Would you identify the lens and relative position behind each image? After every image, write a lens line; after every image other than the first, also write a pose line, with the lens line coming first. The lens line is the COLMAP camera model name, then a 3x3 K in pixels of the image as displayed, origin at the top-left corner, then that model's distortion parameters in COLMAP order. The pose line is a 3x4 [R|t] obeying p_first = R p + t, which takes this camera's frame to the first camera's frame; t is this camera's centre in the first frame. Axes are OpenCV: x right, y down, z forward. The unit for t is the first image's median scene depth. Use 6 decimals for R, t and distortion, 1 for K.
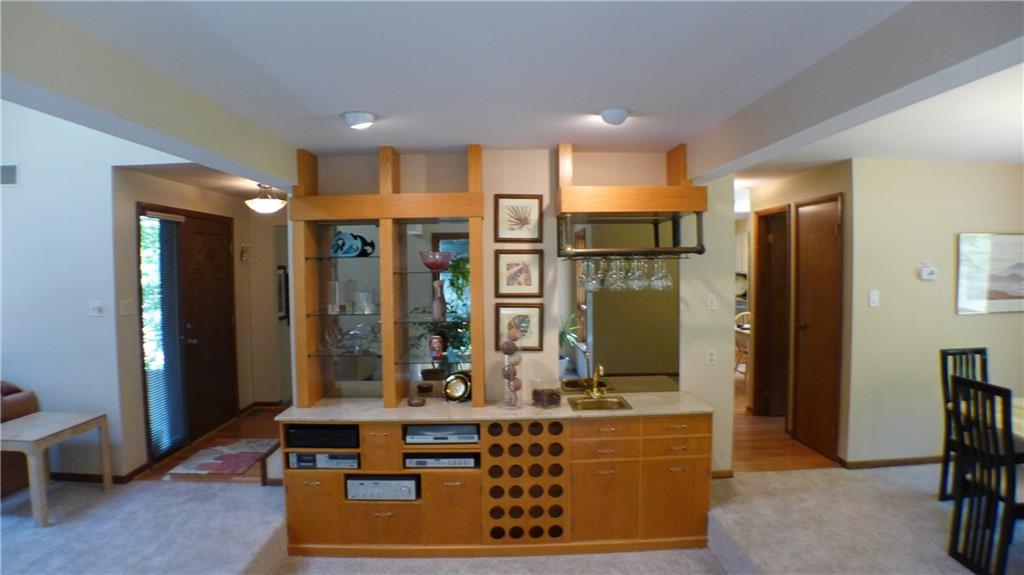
lens RADIAL K [[577.9, 0, 503.6], [0, 577.9, 285.1], [0, 0, 1]] dist [-0.126330, 0.031210]
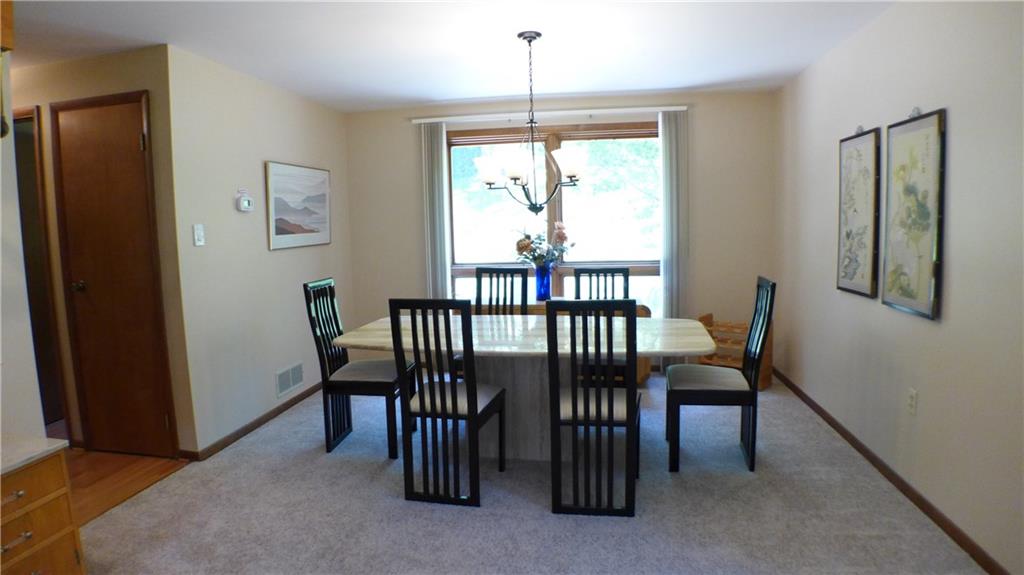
lens RADIAL K [[577.9, 0, 503.6], [0, 577.9, 285.1], [0, 0, 1]] dist [-0.126330, 0.031210]
pose [[0.181100, -0.097929, 0.978577, -0.020373], [0.057216, 0.994394, 0.088923, 0.050239], [-0.981799, 0.039887, 0.185688, 0.438945]]
